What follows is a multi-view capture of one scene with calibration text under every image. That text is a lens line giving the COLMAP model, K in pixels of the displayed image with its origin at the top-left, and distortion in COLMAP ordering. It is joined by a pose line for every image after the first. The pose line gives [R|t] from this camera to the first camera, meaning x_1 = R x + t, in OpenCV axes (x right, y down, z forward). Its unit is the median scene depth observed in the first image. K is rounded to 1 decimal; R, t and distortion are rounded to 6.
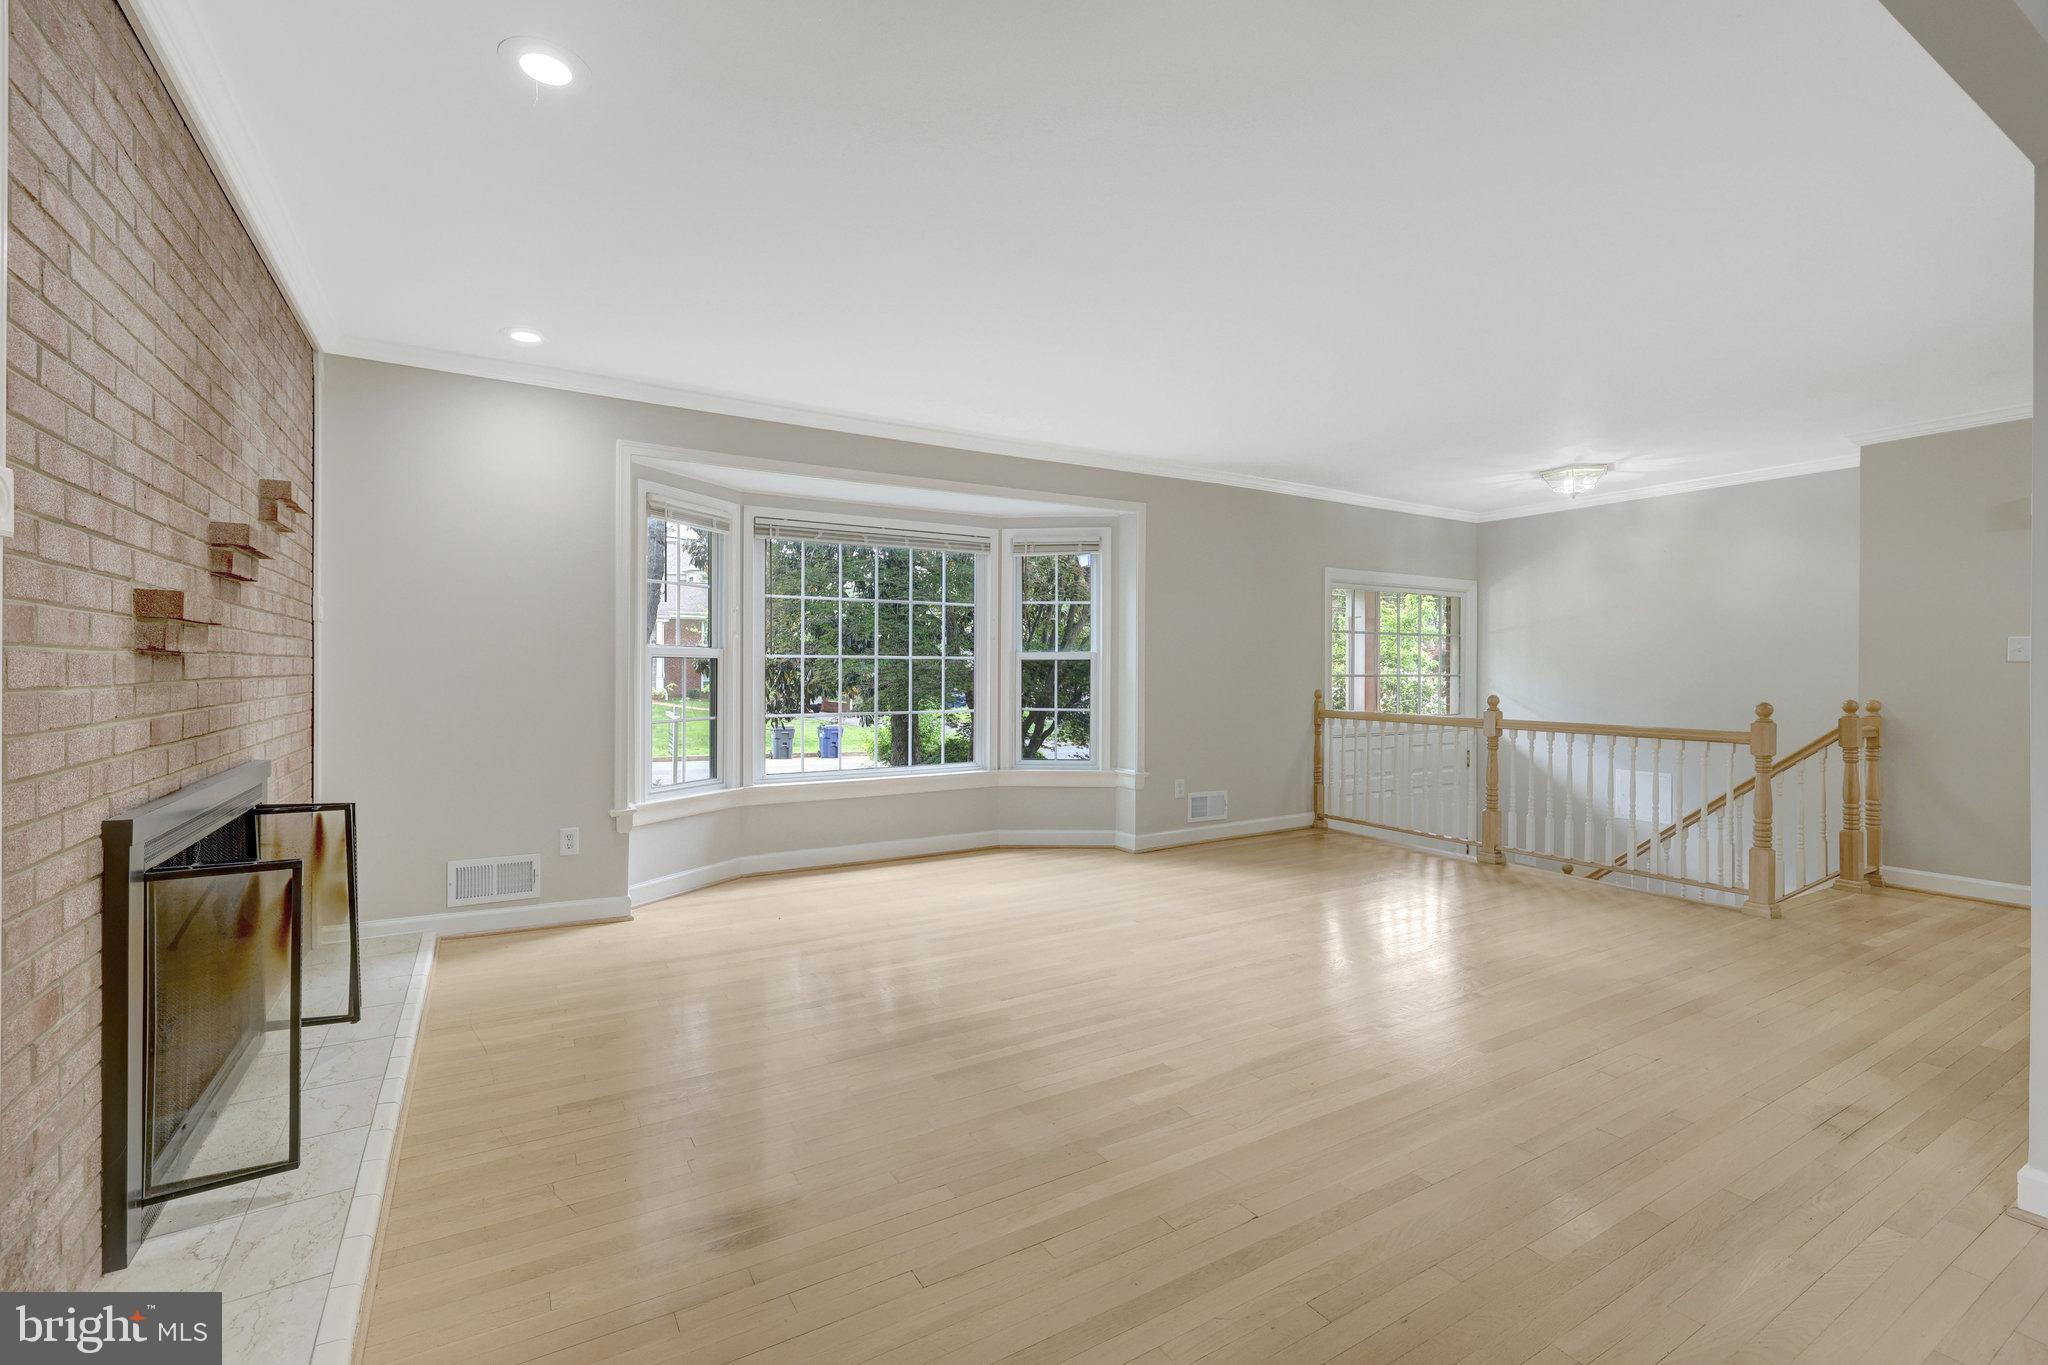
lens RADIAL K [[874.5, 0, 1014.4], [0, 874.5, 677.3], [0, 0, 1]] dist [-0.002685, -0.001065]
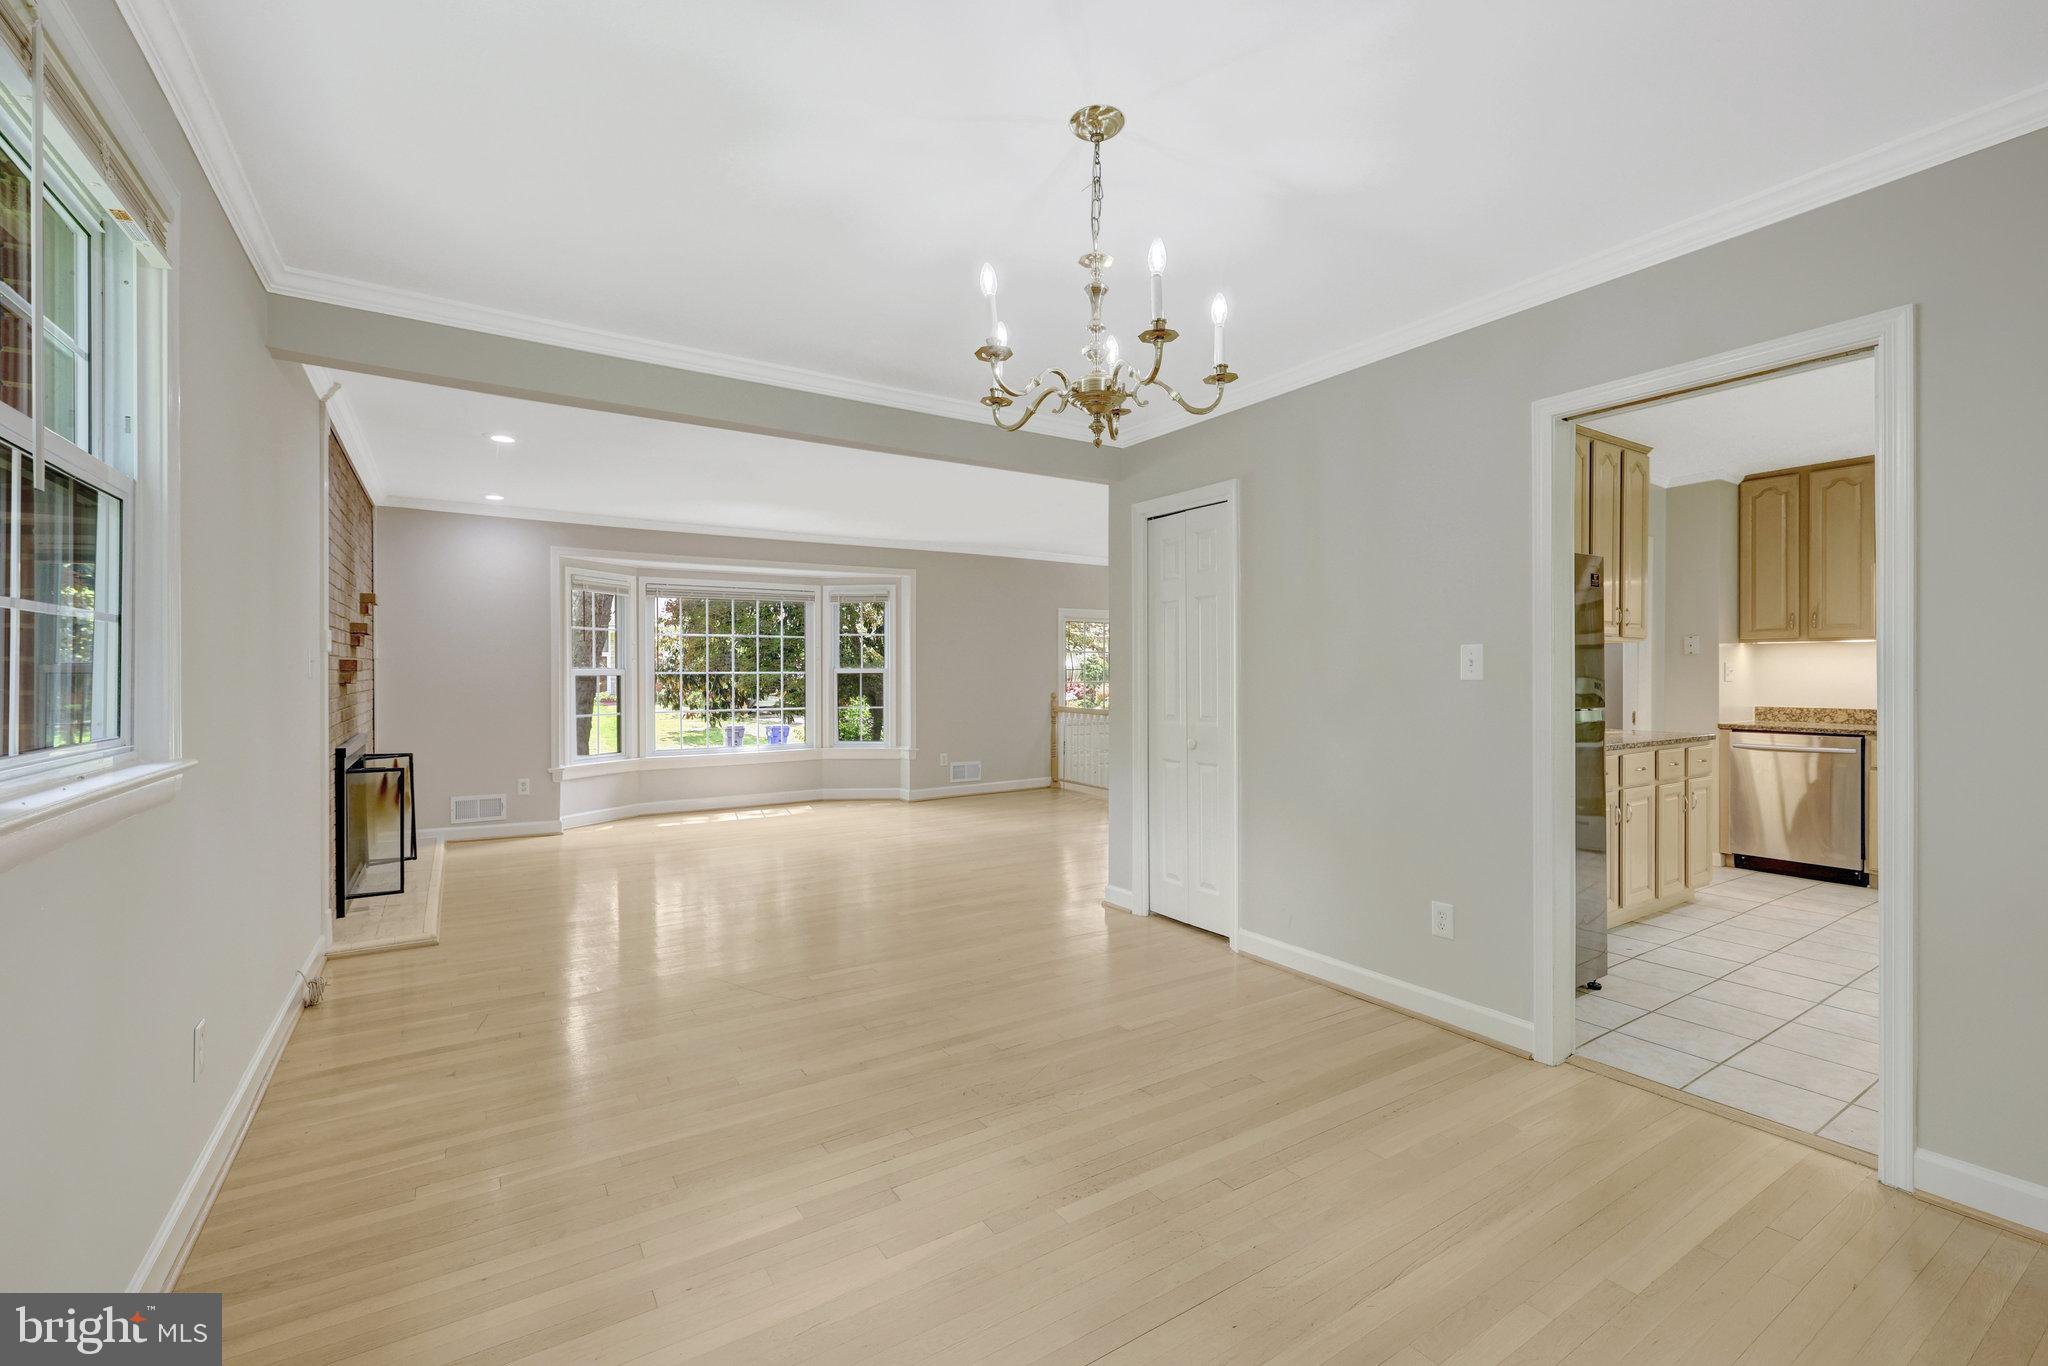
lens RADIAL K [[874.5, 0, 1022.1], [0, 874.5, 677.6], [0, 0, 1]] dist [-0.002685, -0.001065]
pose [[0.999441, -0.006017, 0.032899, 0.283339], [0.006020, 0.999982, 0.000002, -0.012154], [-0.032899, 0.000196, 0.999459, -0.509216]]
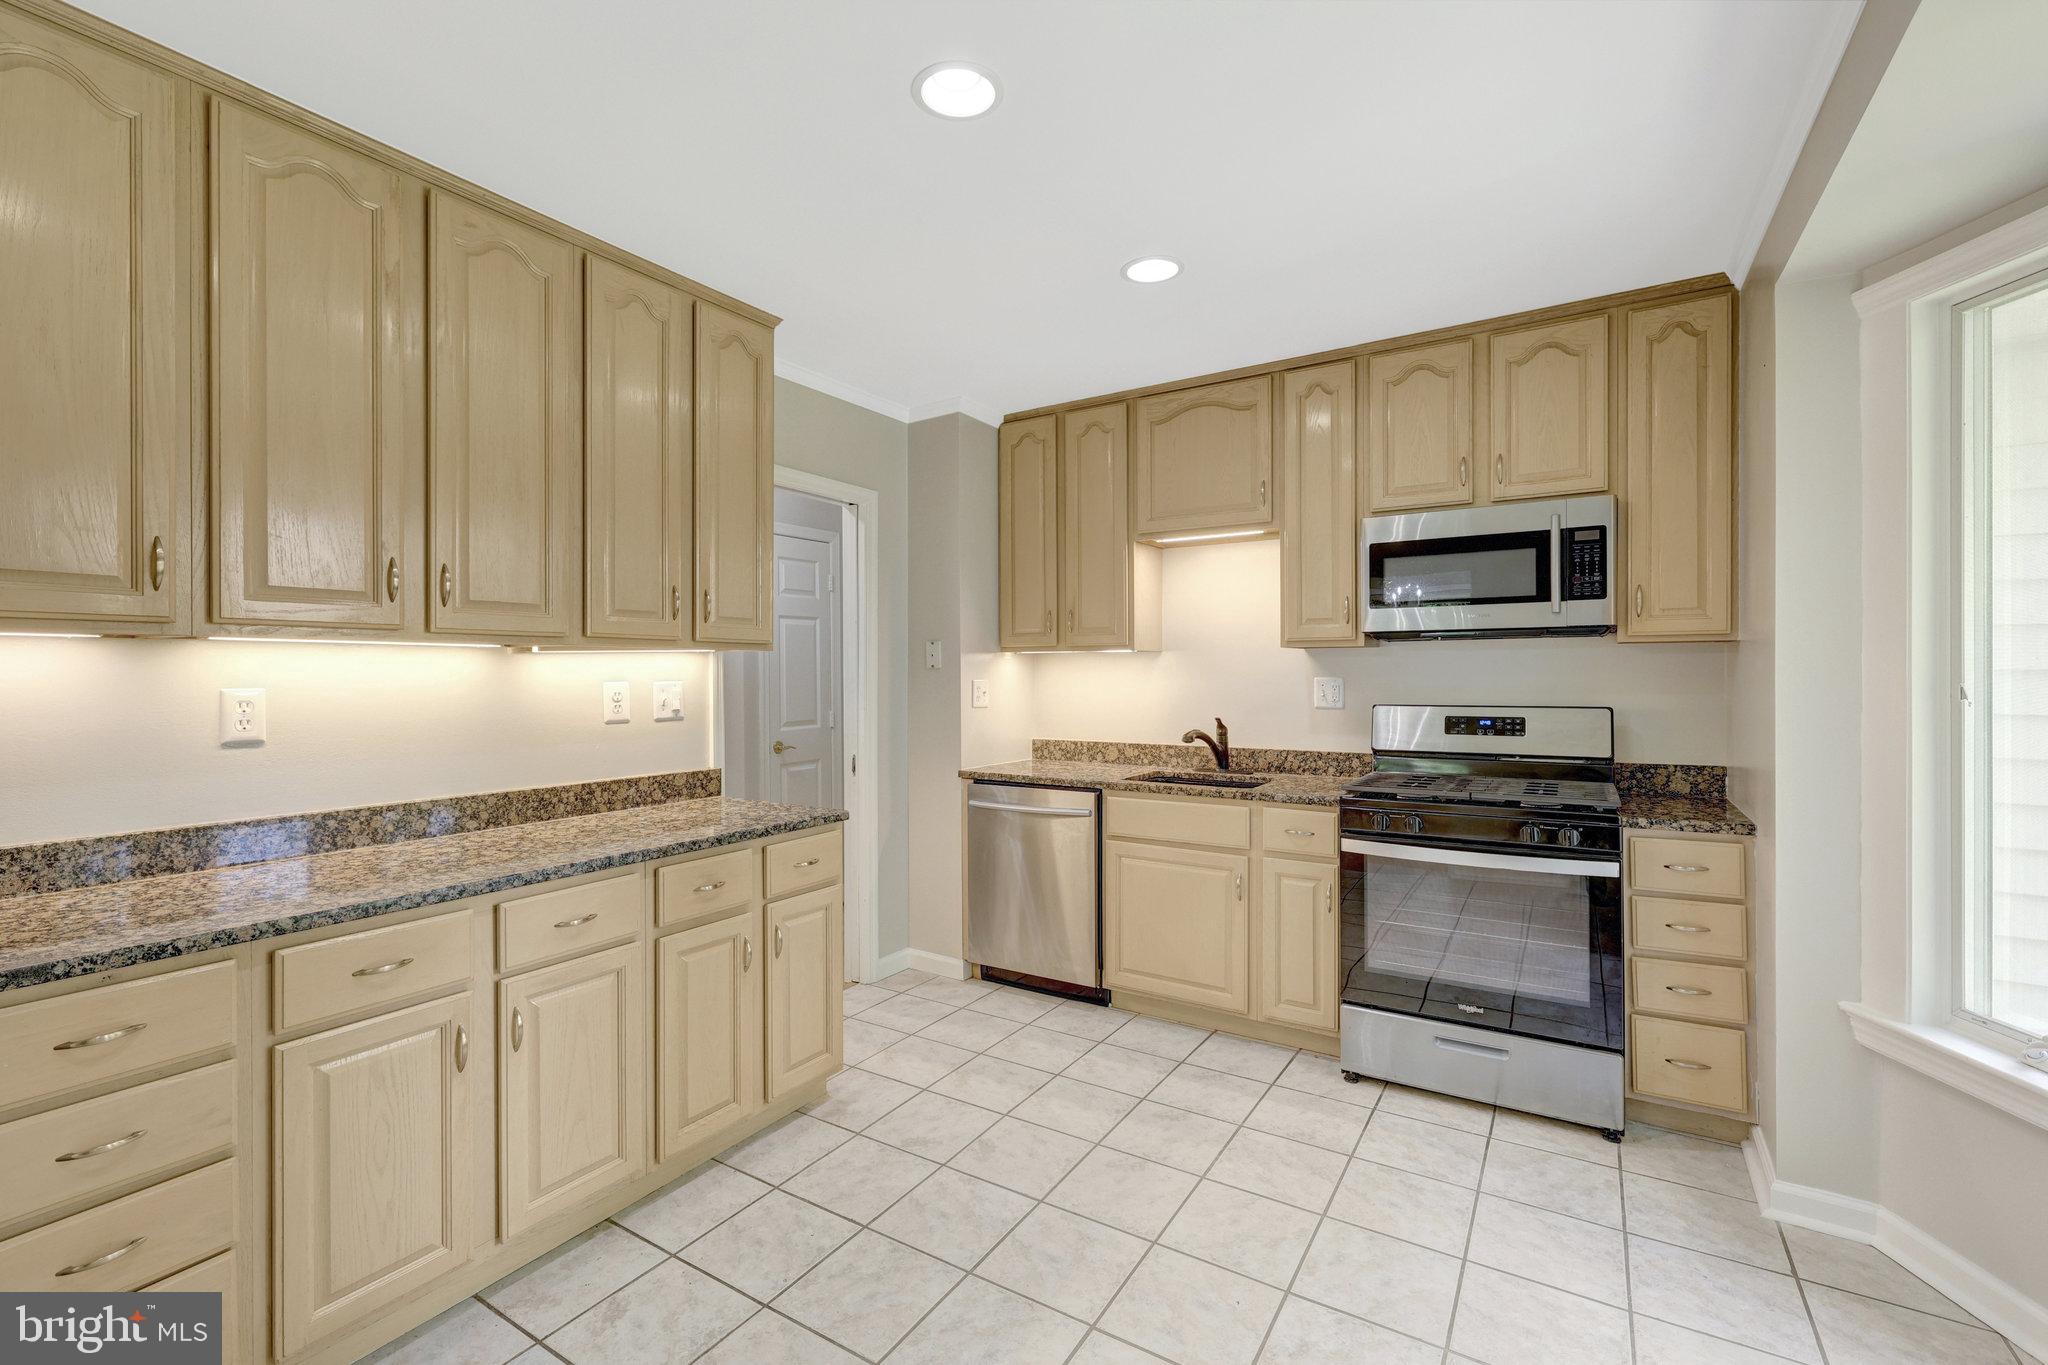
lens RADIAL K [[874.5, 0, 1023.8], [0, 874.5, 673.5], [0, 0, 1]] dist [-0.002685, -0.001065]
pose [[0.894776, -0.009447, 0.446416, 0.847266], [0.012400, 0.999916, -0.003694, -0.026904], [-0.446343, 0.008840, 0.894818, -0.172992]]
